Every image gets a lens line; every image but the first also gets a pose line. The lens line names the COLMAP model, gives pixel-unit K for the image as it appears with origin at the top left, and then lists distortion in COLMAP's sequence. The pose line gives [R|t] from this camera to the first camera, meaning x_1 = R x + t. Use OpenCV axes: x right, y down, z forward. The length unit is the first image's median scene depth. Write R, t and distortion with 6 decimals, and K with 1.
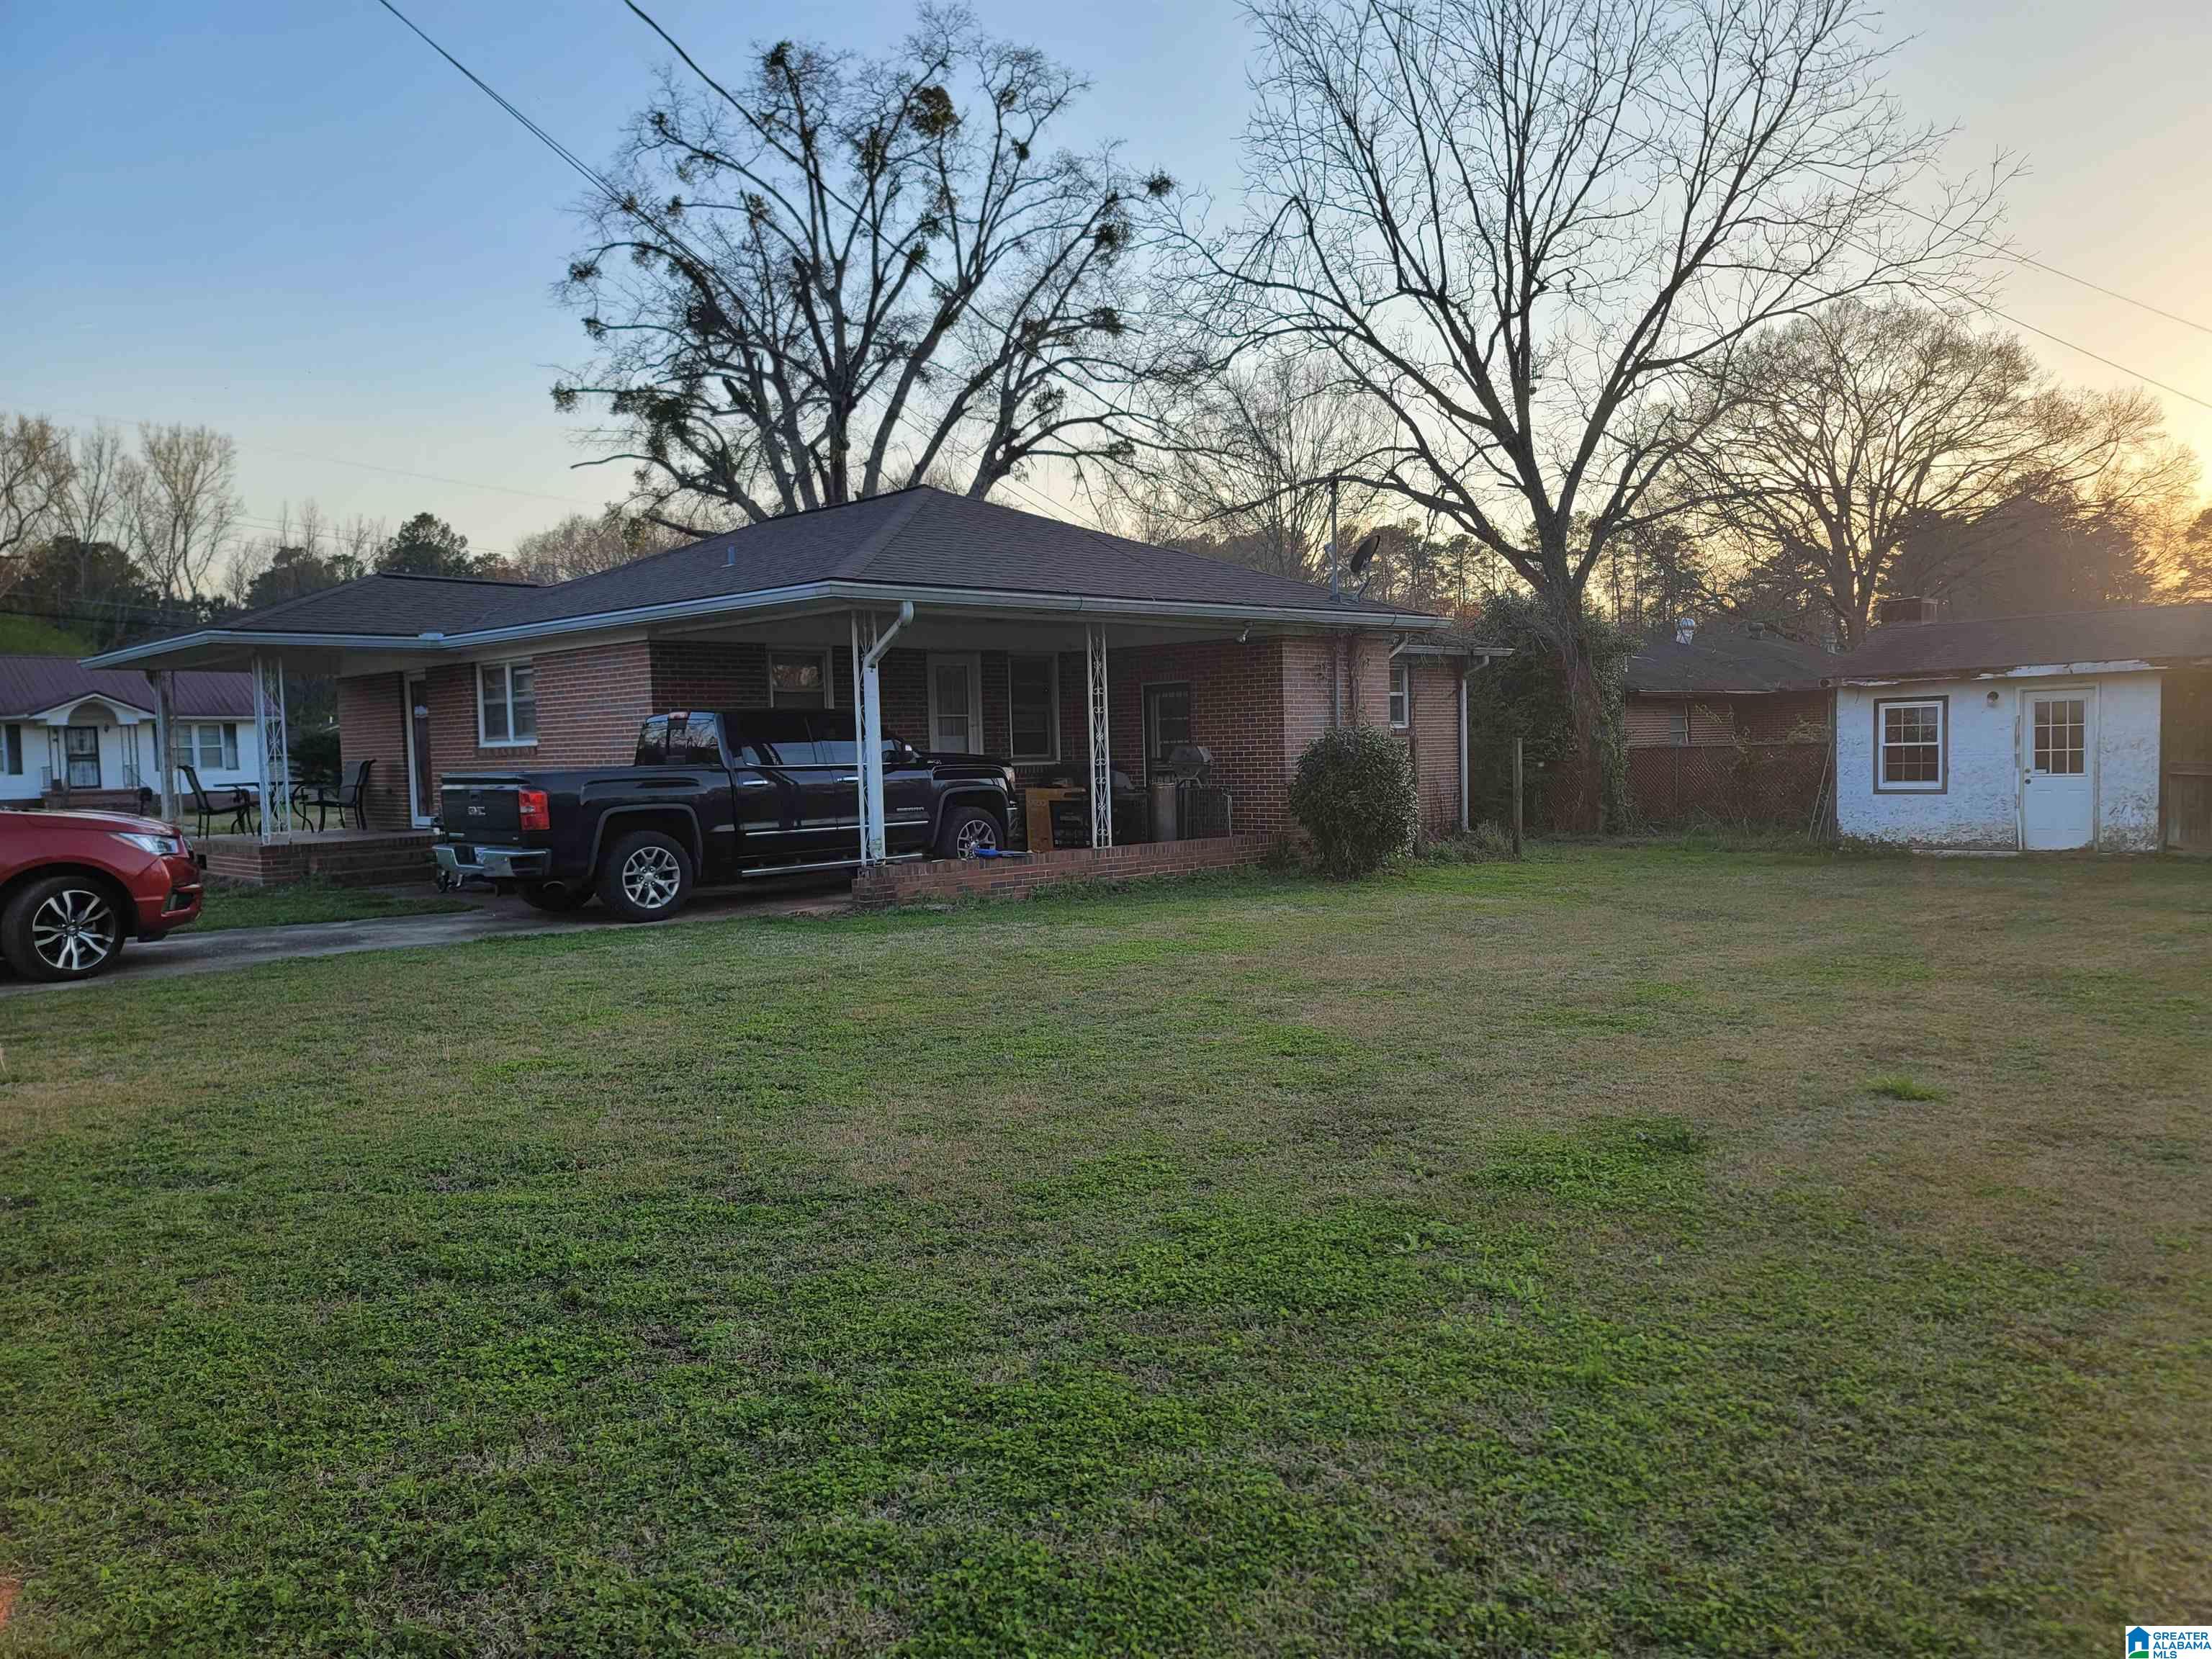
lens RADIAL K [[1614.0, 0, 1106.0], [0, 1614.0, 829.5], [0, 0, 1]] dist [0.063007, -0.006588]
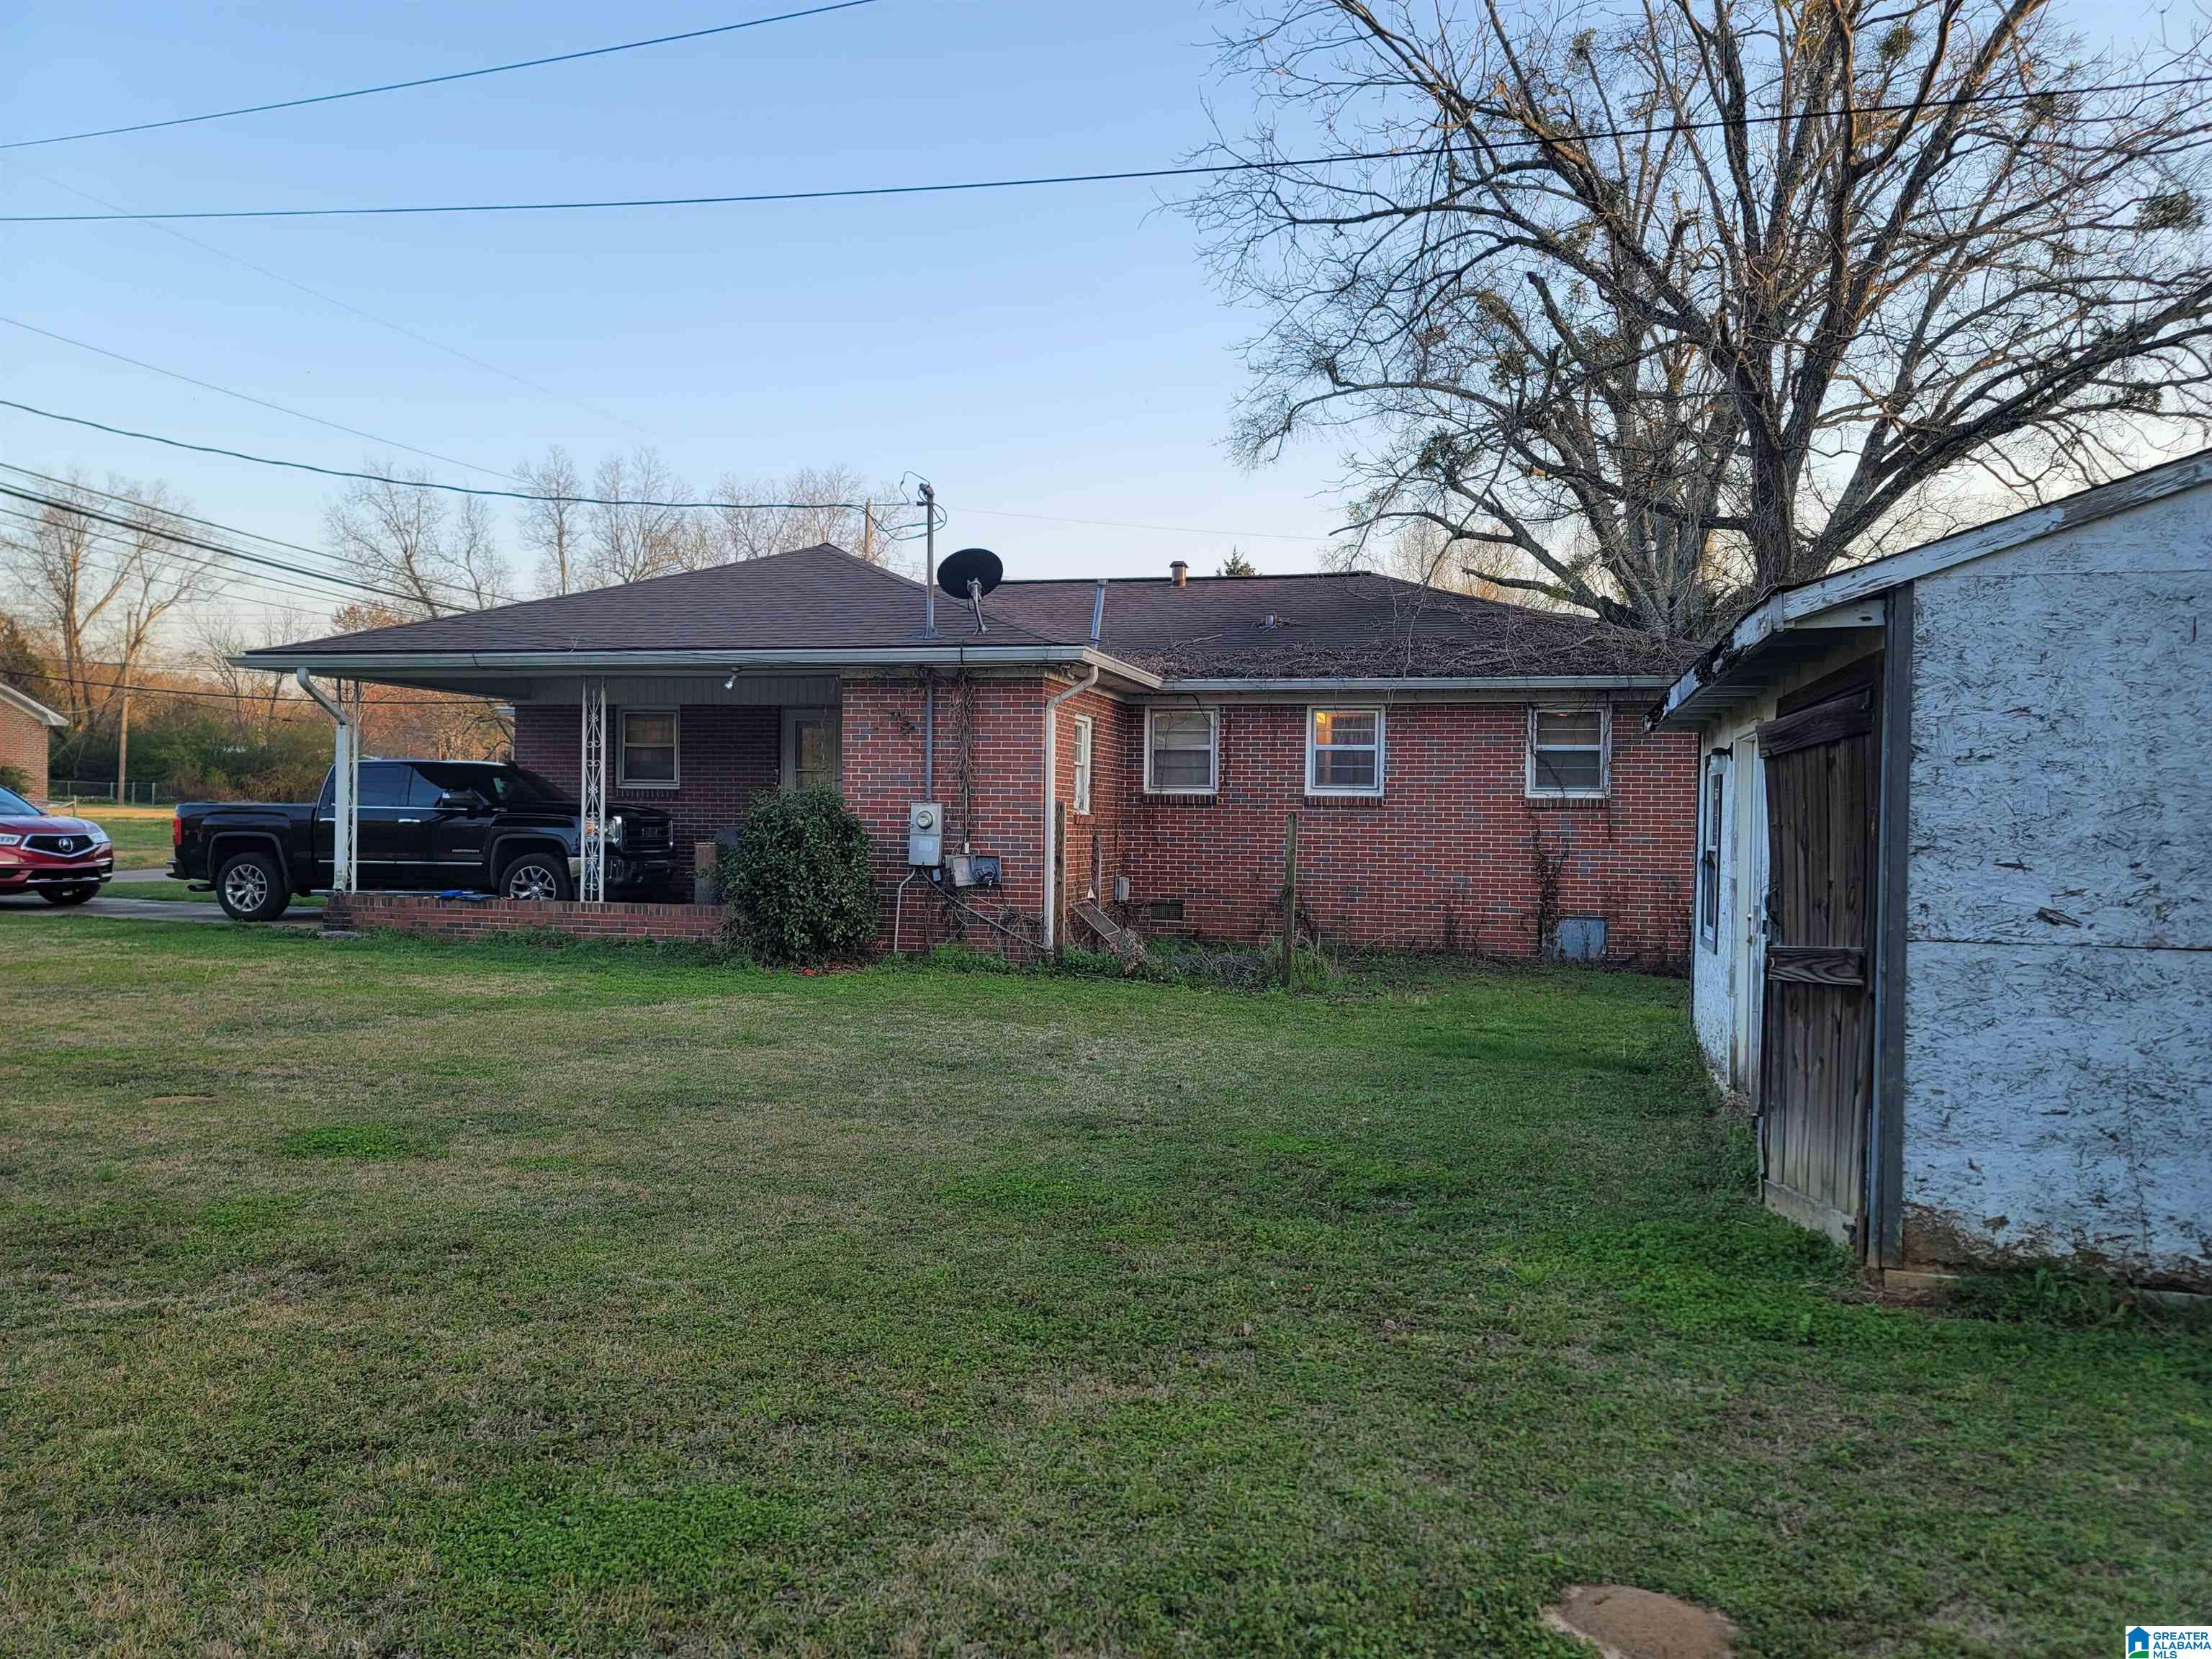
lens RADIAL K [[1614.0, 0, 1106.0], [0, 1614.0, 829.5], [0, 0, 1]] dist [0.063007, -0.006588]
pose [[0.565434, 0.040132, -0.823817, 0.867896], [-0.076111, 0.997093, -0.003667, -0.046693], [0.821275, 0.064775, 0.566844, 0.601659]]
